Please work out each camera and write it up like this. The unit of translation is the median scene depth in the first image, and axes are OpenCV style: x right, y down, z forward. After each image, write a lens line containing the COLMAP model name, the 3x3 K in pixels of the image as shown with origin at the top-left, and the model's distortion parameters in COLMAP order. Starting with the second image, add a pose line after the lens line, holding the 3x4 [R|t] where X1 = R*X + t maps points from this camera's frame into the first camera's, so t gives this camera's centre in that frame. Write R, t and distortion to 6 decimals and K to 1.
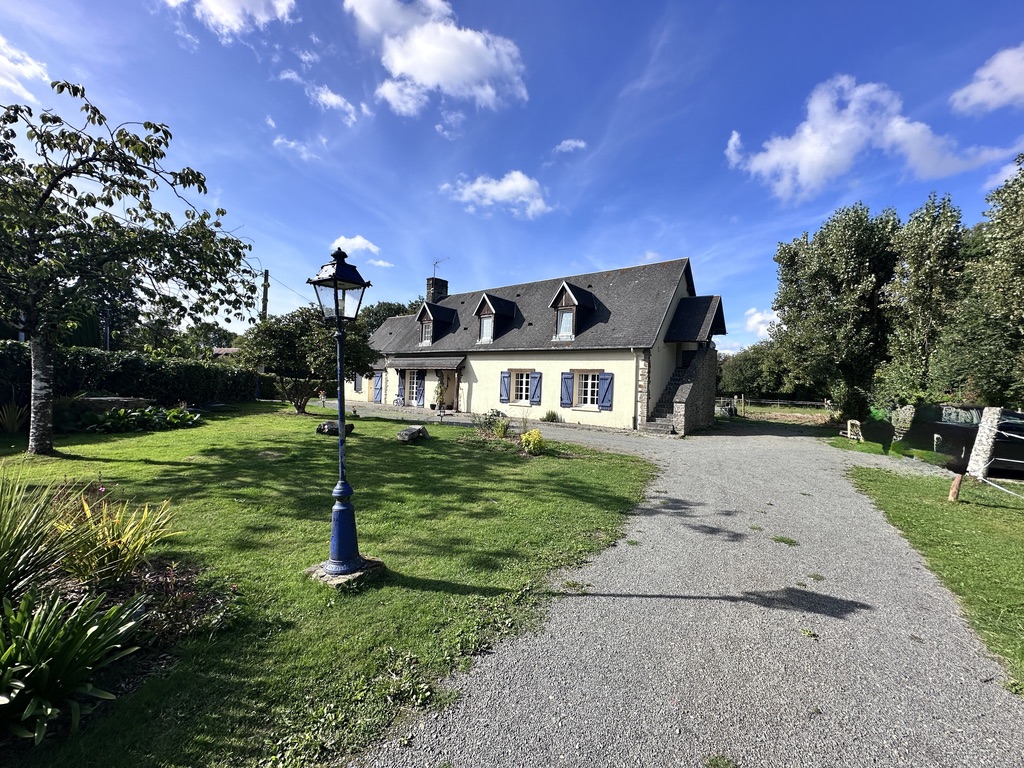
lens RADIAL K [[408.5, 0, 511.4], [0, 408.5, 384.7], [0, 0, 1]] dist [-0.001167, 0.000125]
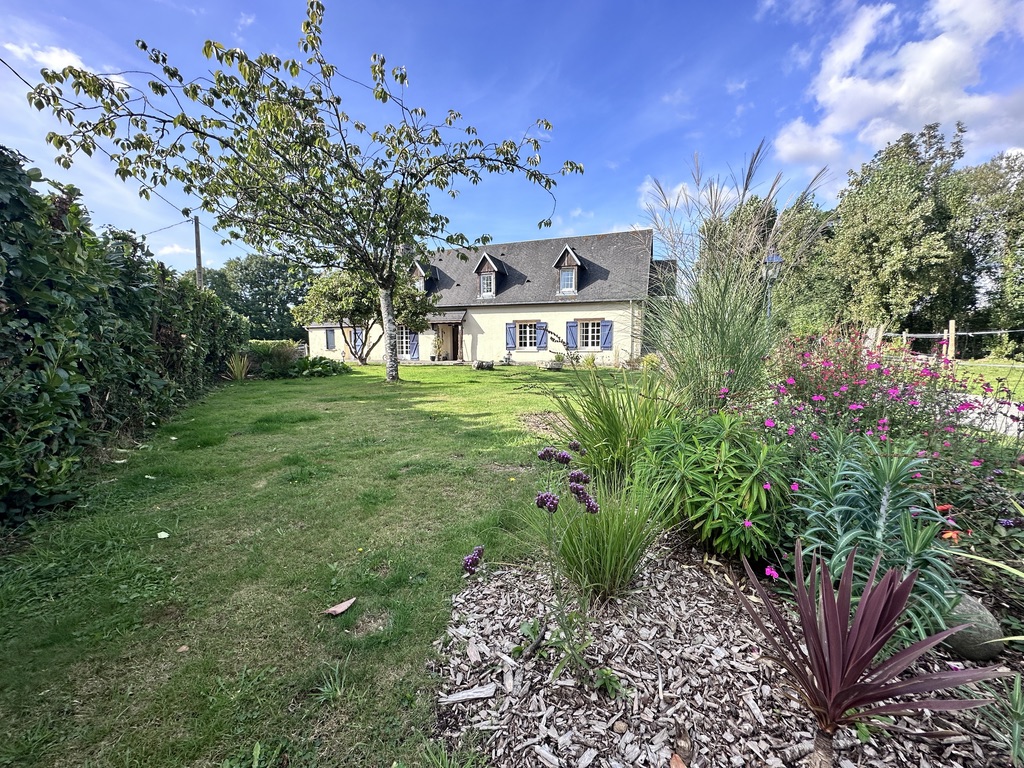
lens RADIAL K [[408.5, 0, 511.4], [0, 408.5, 384.7], [0, 0, 1]] dist [-0.001167, 0.000125]
pose [[0.948421, -0.071810, 0.308773, -0.433657], [0.040237, 0.993397, 0.107438, 0.019870], [-0.314449, -0.089472, 0.945048, -0.120750]]
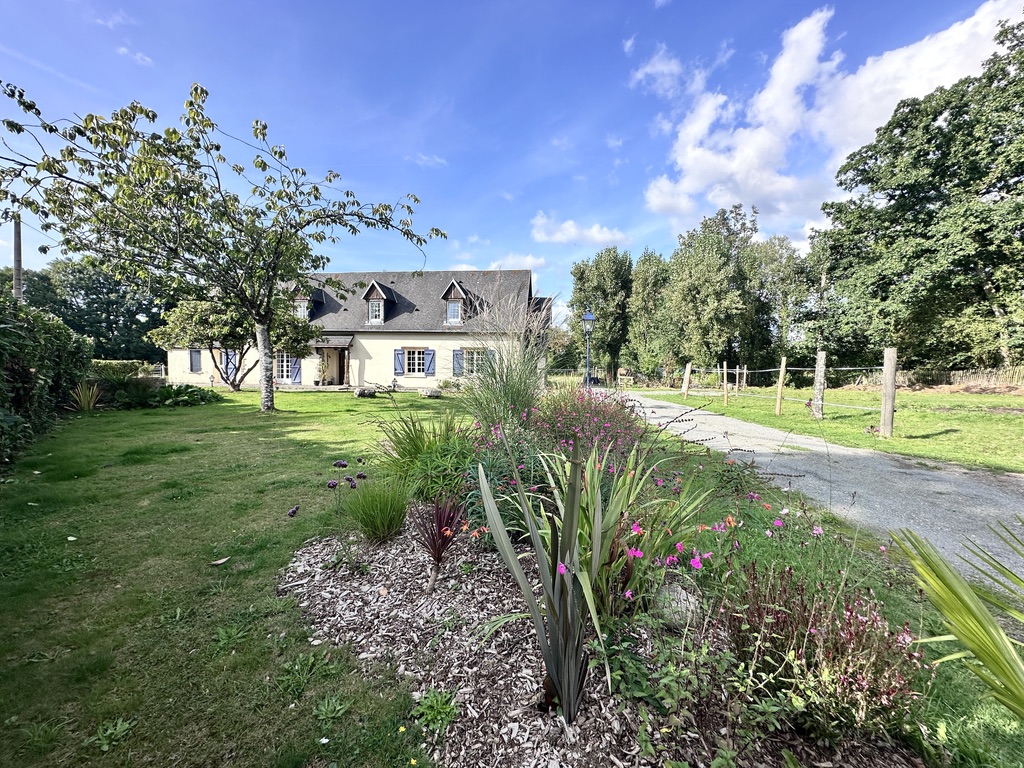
lens RADIAL K [[412.3, 0, 509.5], [0, 412.3, 383.0], [0, 0, 1]] dist [0.006002, -0.000469]
pose [[0.848046, -0.048368, 0.527710, -0.431899], [0.020757, 0.998094, 0.058124, 0.002992], [-0.529515, -0.038338, 0.847434, -0.215739]]
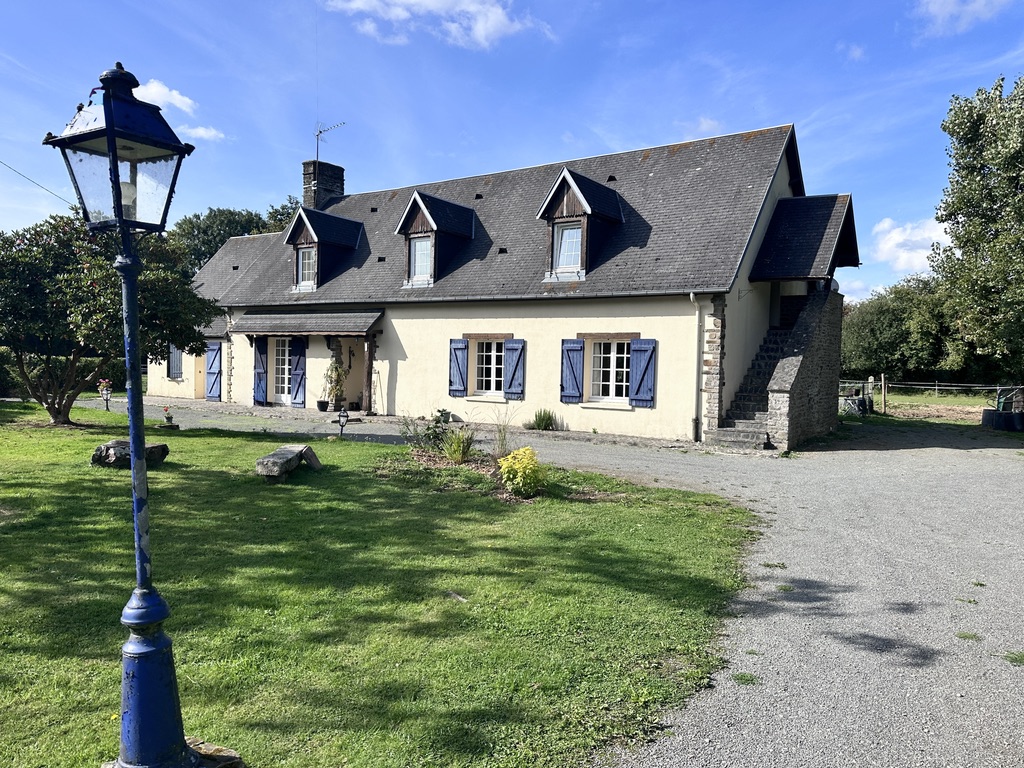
lens RADIAL K [[727.9, 0, 513.4], [0, 727.9, 388.6], [0, 0, 1]] dist [0.110712, -0.160531]
pose [[0.997441, -0.015949, 0.069687, -0.011385], [0.013314, 0.999185, 0.038110, -0.002284], [-0.070238, -0.037084, 0.996841, 0.031165]]
